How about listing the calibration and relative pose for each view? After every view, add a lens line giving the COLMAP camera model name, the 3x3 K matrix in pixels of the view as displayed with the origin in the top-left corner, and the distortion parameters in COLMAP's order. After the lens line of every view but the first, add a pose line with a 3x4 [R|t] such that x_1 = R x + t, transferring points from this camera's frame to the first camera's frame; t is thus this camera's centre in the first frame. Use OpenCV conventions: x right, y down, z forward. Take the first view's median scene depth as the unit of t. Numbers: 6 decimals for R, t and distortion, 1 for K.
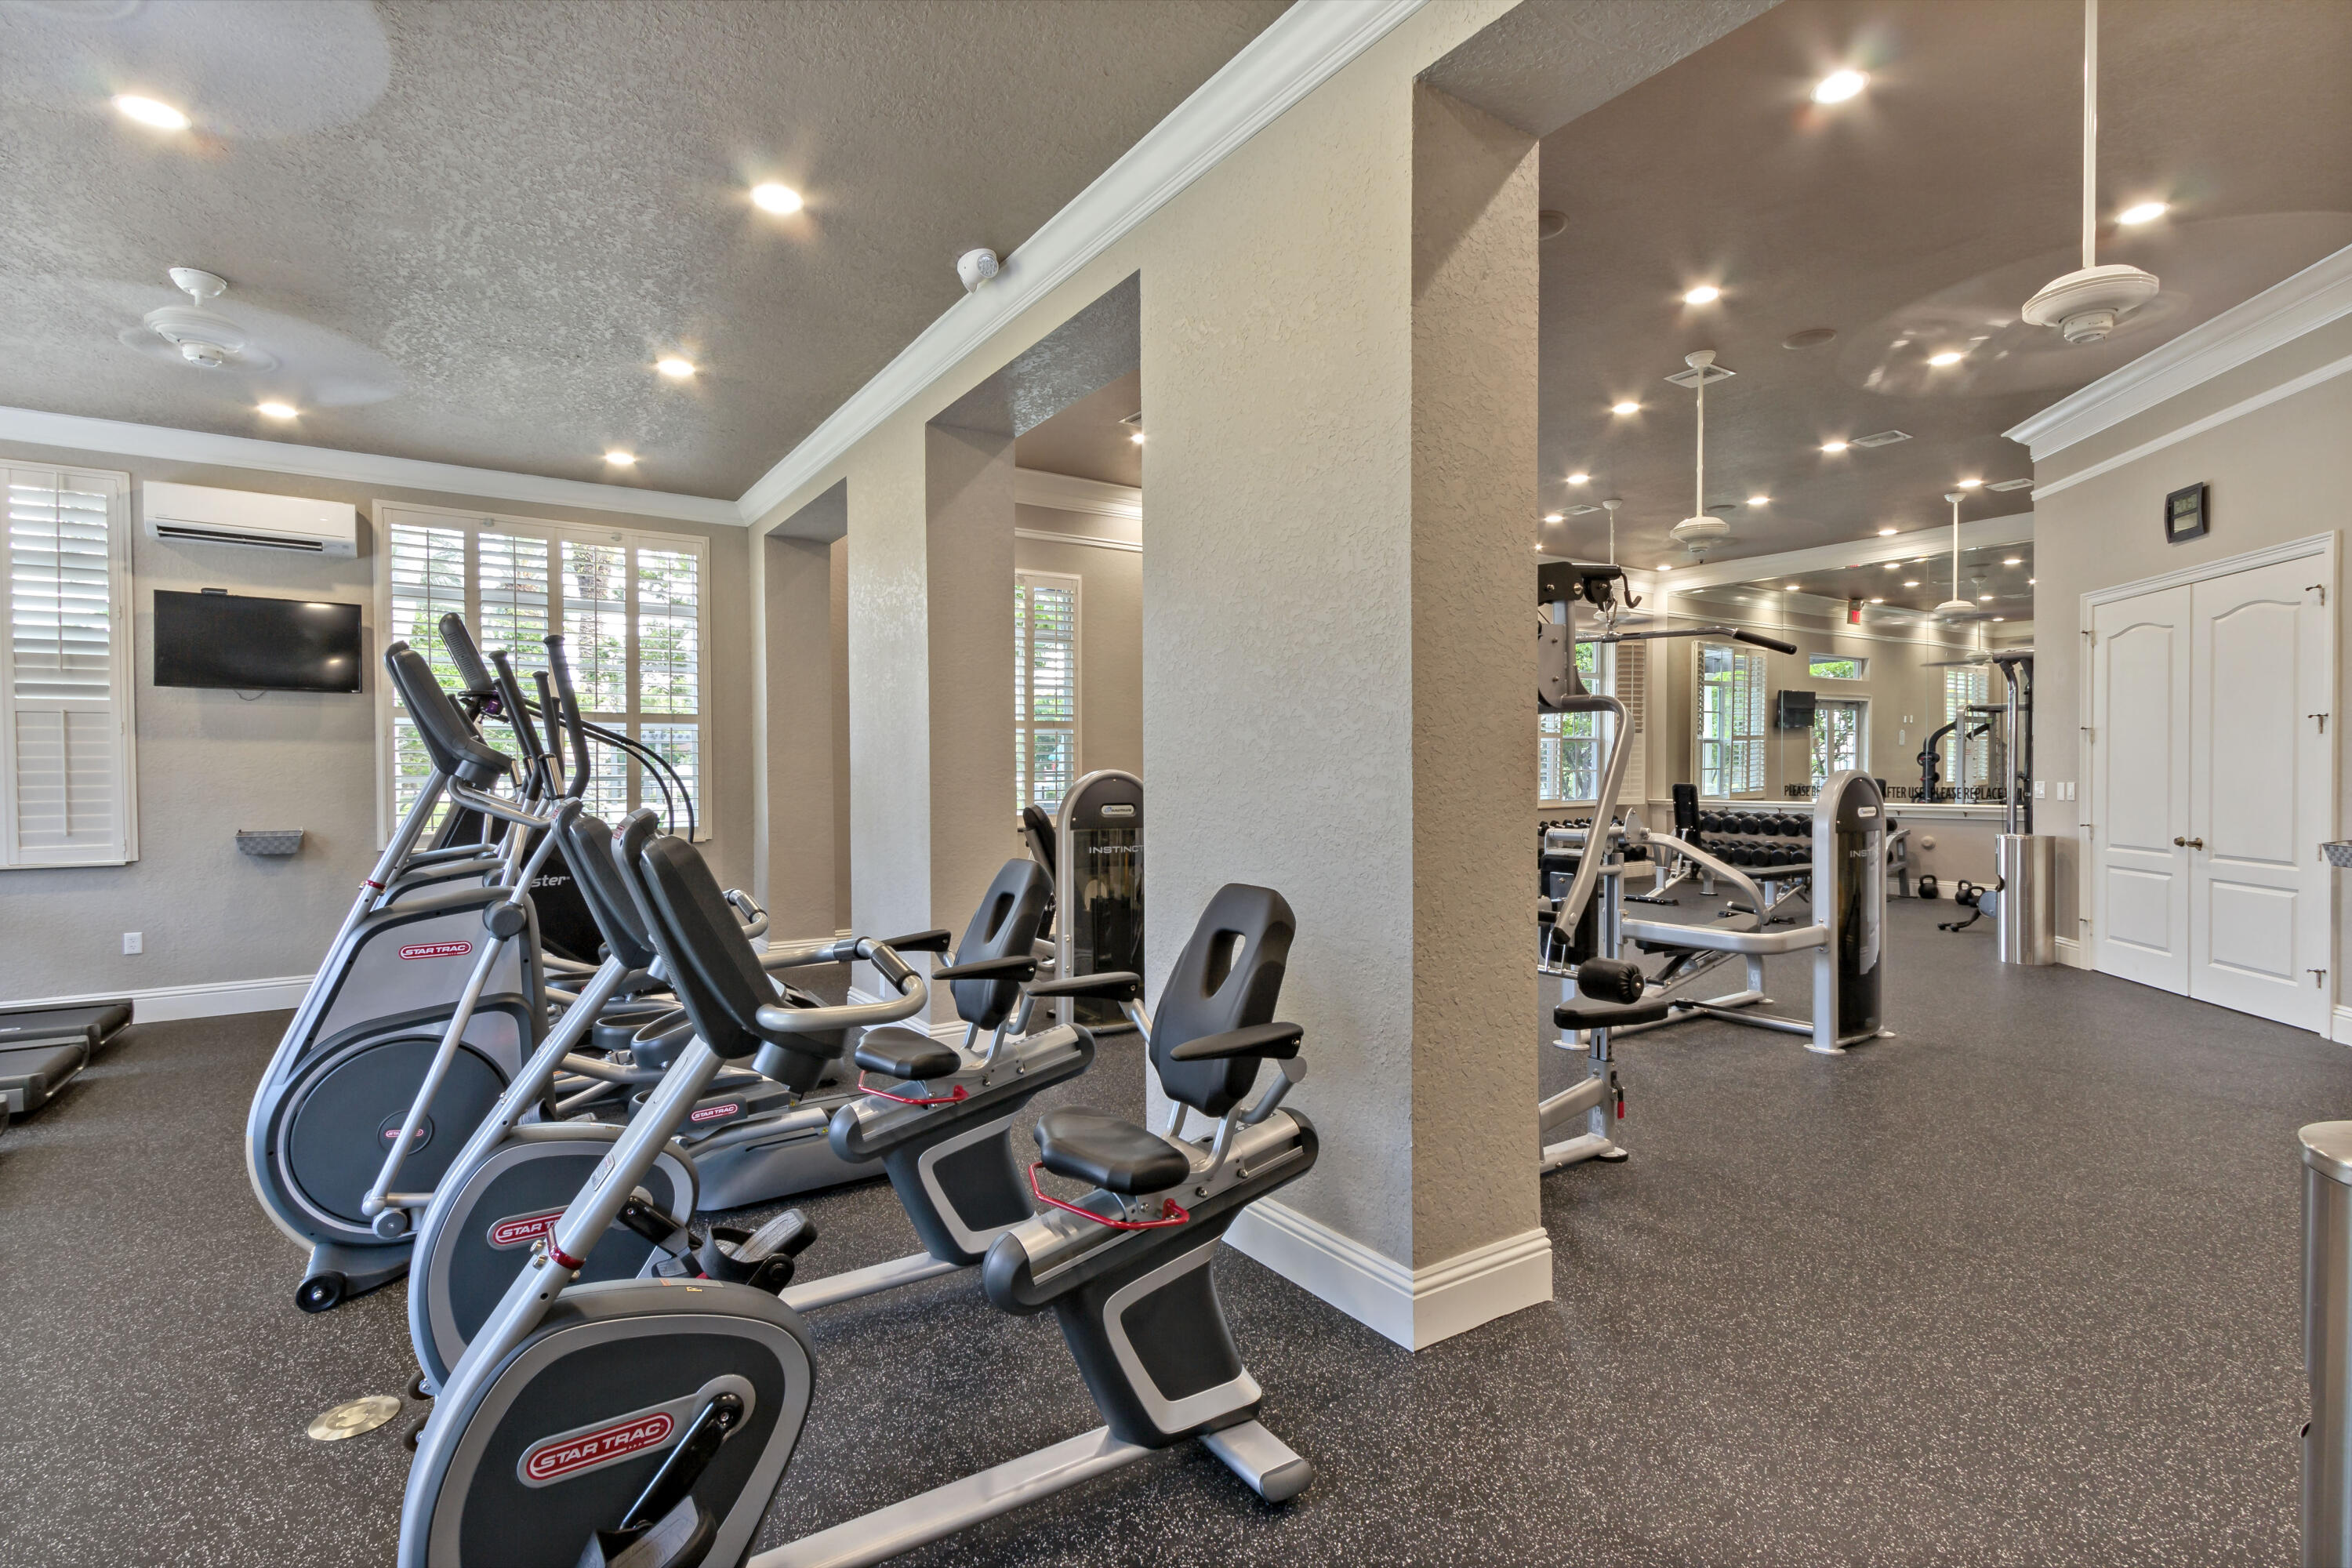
lens RADIAL K [[1112.6, 0, 1165.7], [0, 1112.6, 821.3], [0, 0, 1]] dist [0.000870, -0.000118]
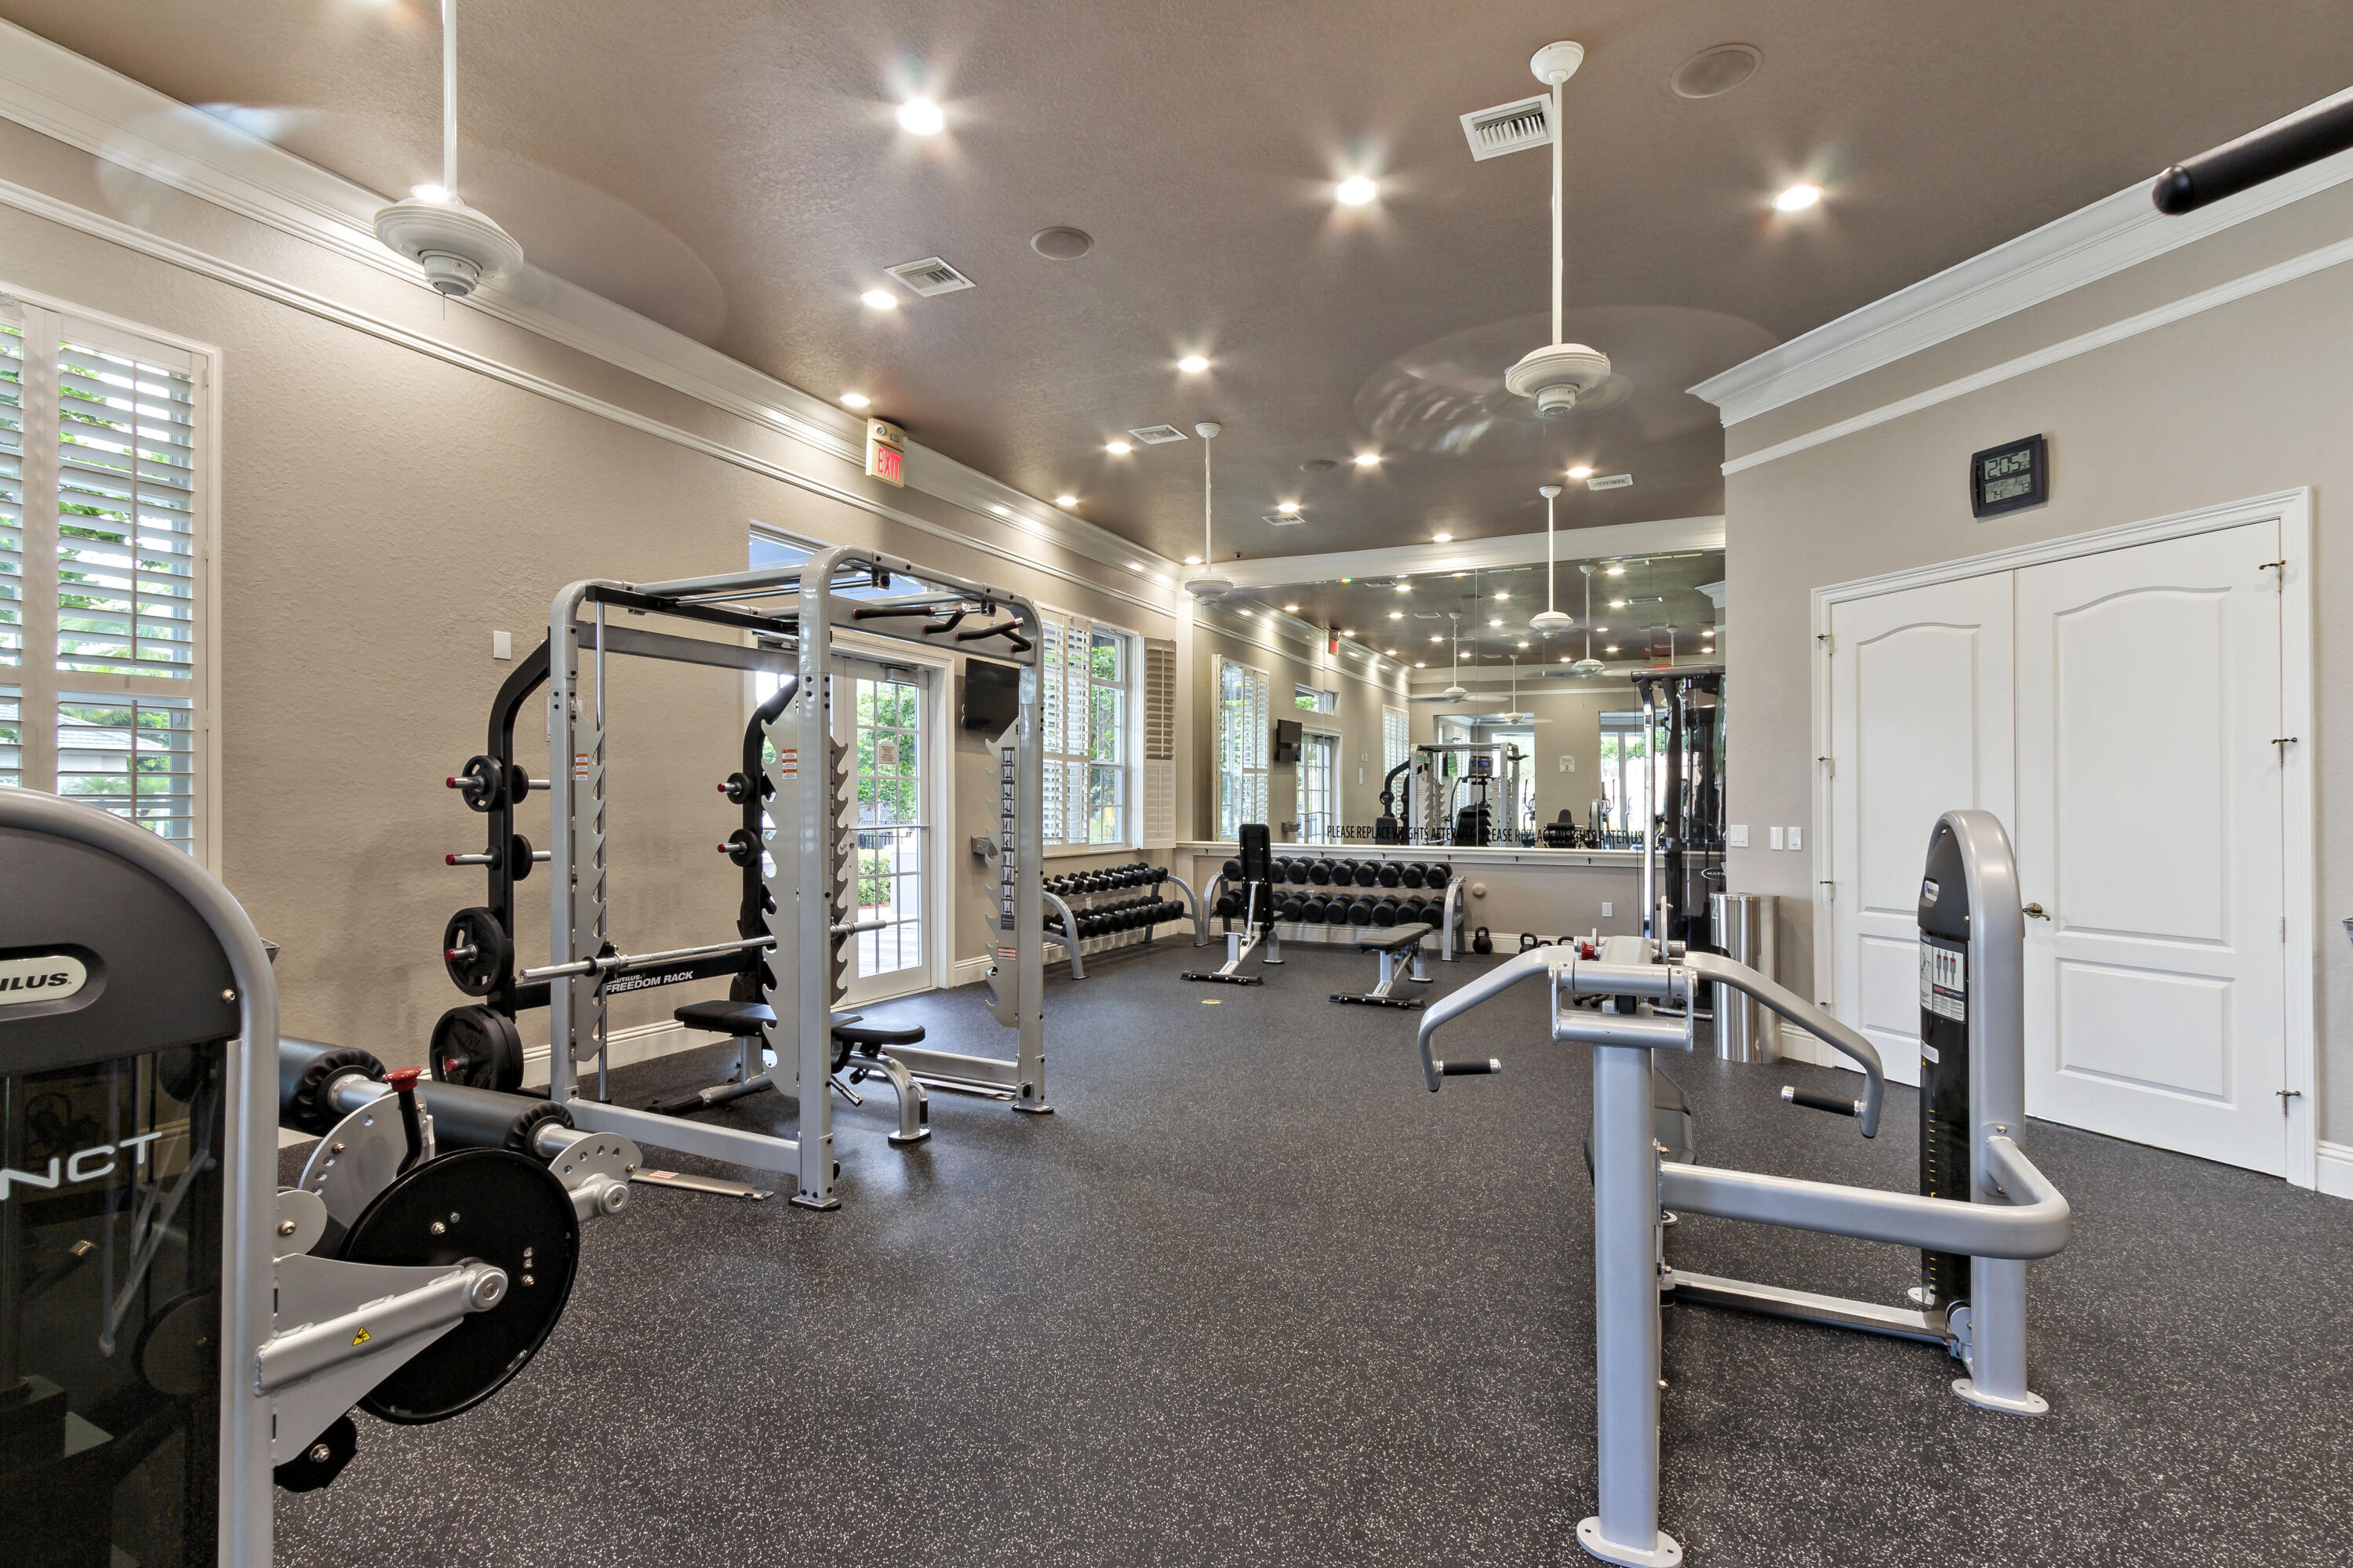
lens RADIAL K [[1113.1, 0, 1166.2], [0, 1113.1, 821.3], [0, 0, 1]] dist [0.000870, -0.000118]
pose [[0.863619, 0.002311, 0.504140, 0.022511], [0.012951, 0.999558, -0.026768, -0.018032], [-0.503979, 0.029646, 0.863207, 0.413052]]
